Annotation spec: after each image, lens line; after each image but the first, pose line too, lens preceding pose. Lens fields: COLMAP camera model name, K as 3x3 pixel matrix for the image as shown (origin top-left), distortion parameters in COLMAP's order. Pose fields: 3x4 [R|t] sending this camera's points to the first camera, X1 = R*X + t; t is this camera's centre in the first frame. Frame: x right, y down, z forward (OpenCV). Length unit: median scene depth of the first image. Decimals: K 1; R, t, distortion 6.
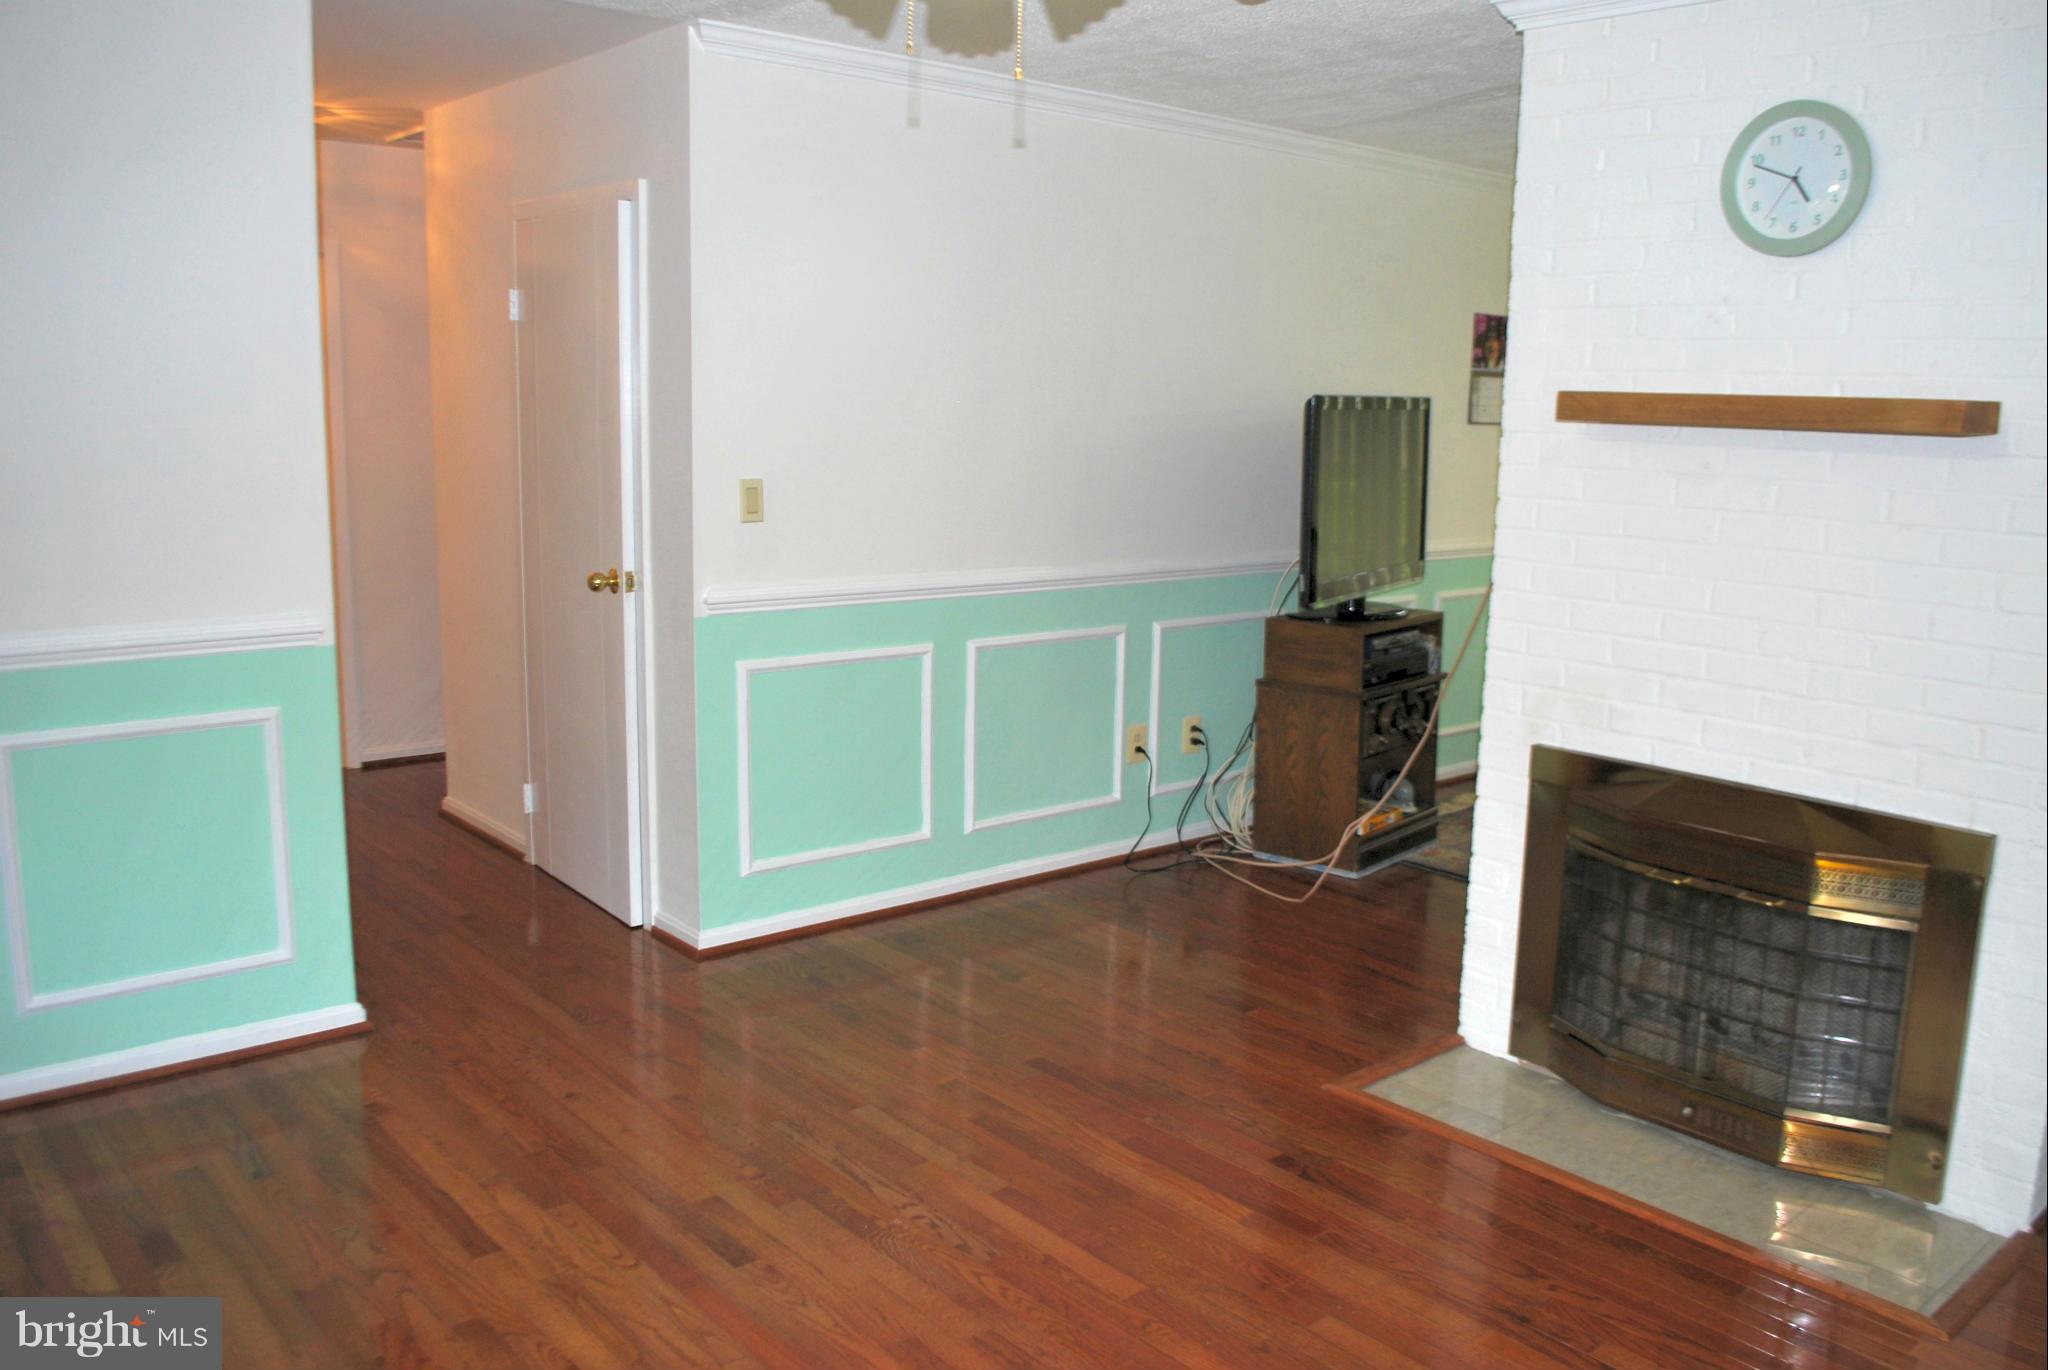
lens RADIAL K [[1615.0, 0, 1058.5], [0, 1615.0, 685.9], [0, 0, 1]] dist [-0.086497, 0.015849]
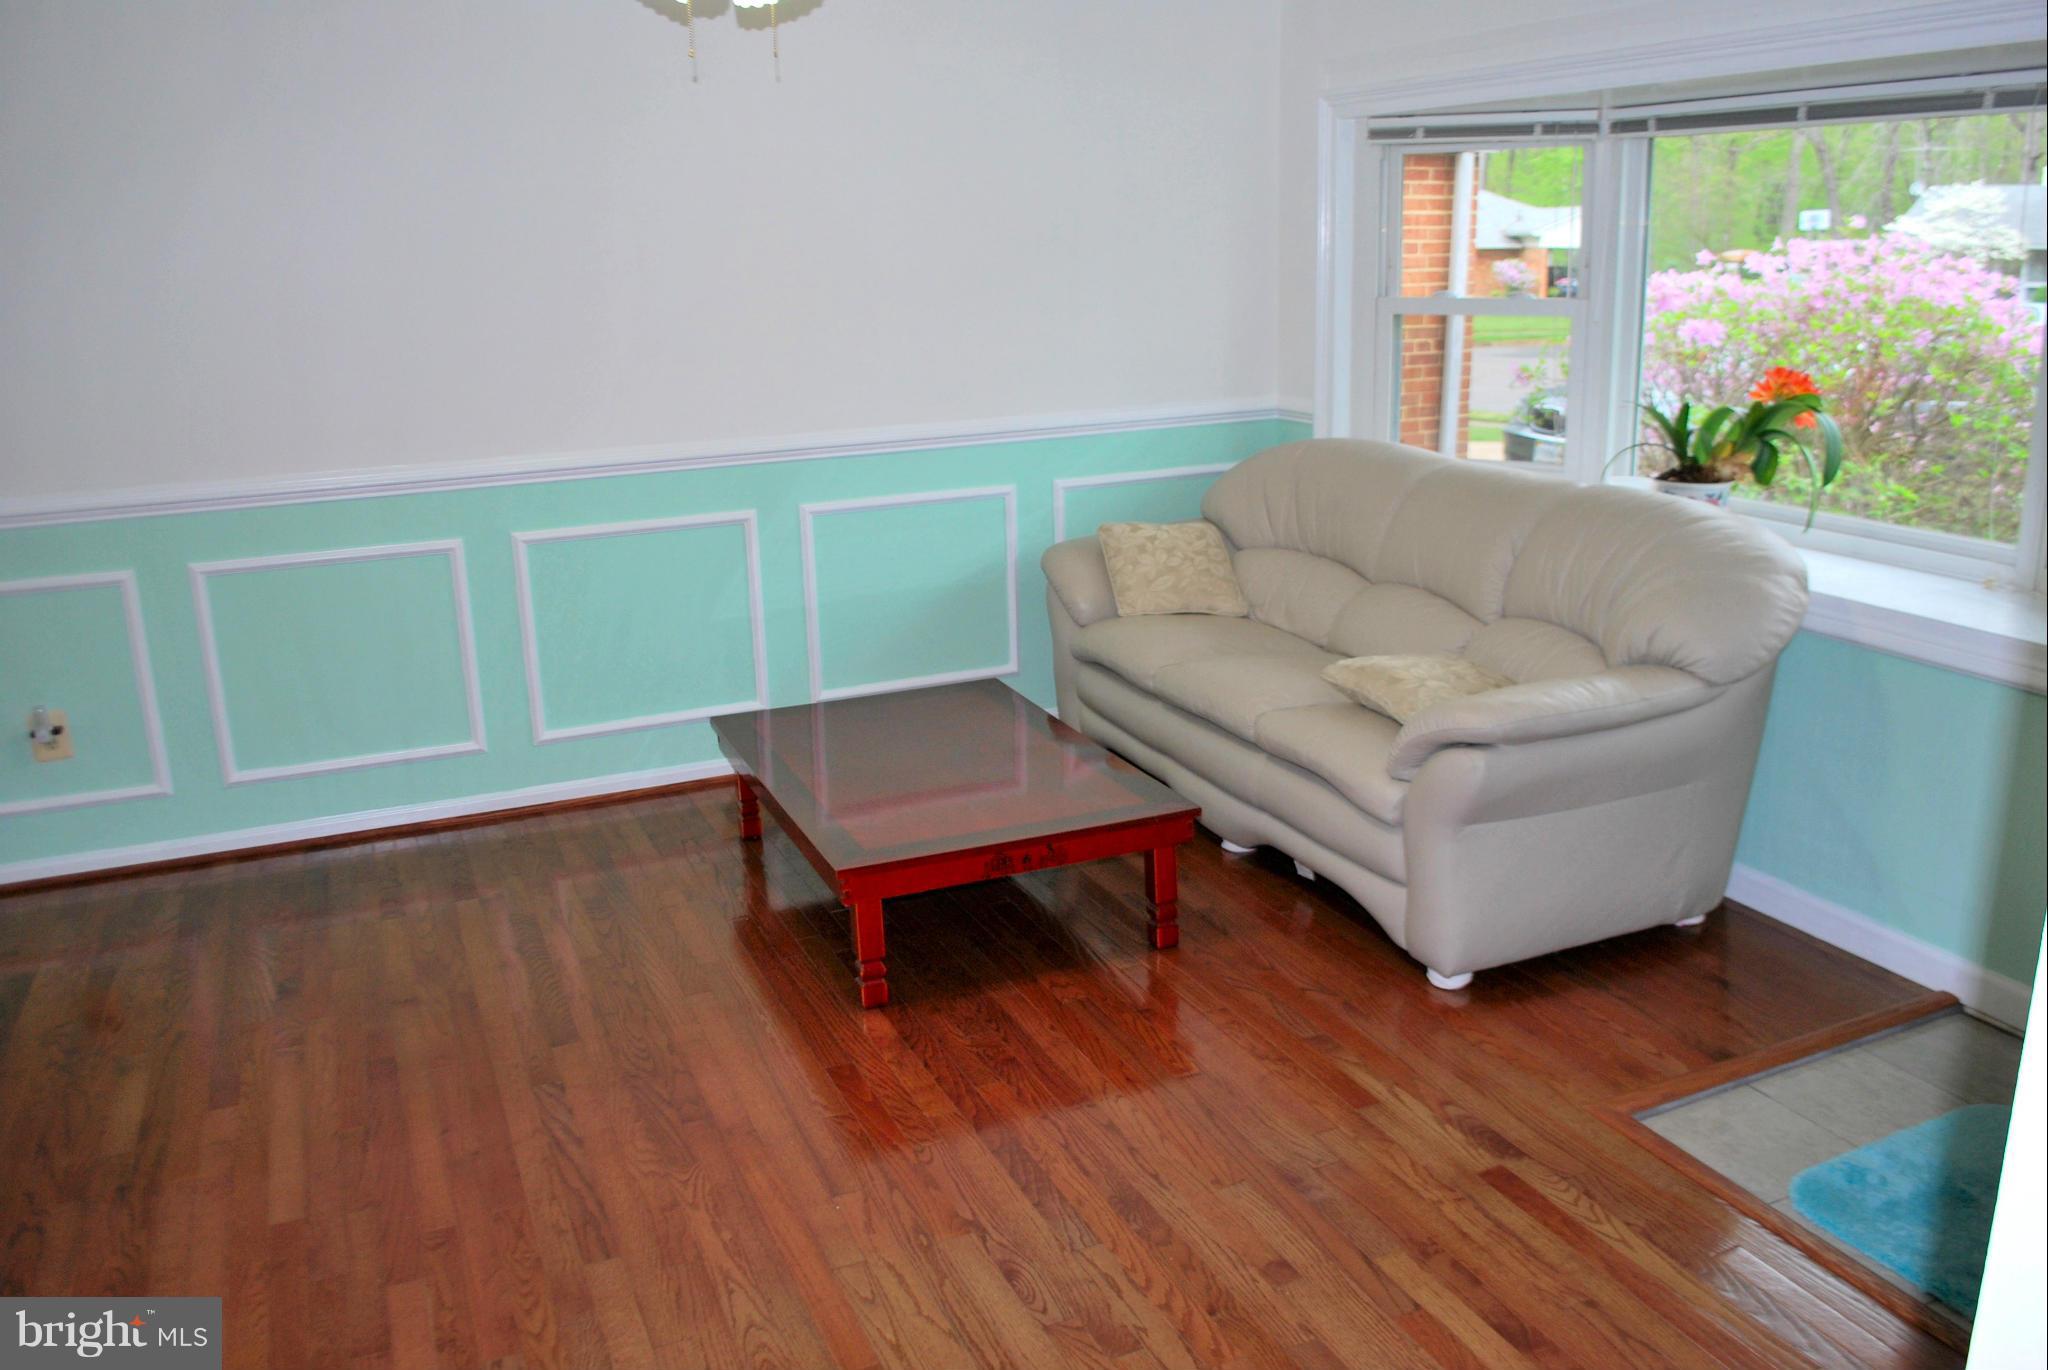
lens RADIAL K [[1615.0, 0, 1058.5], [0, 1615.0, 685.9], [0, 0, 1]] dist [-0.086497, 0.015849]
pose [[-0.957040, -0.079434, 0.278863, -0.408051], [0.050241, 0.901768, 0.429290, -0.220458], [-0.285570, 0.424858, -0.859038, 1.181313]]
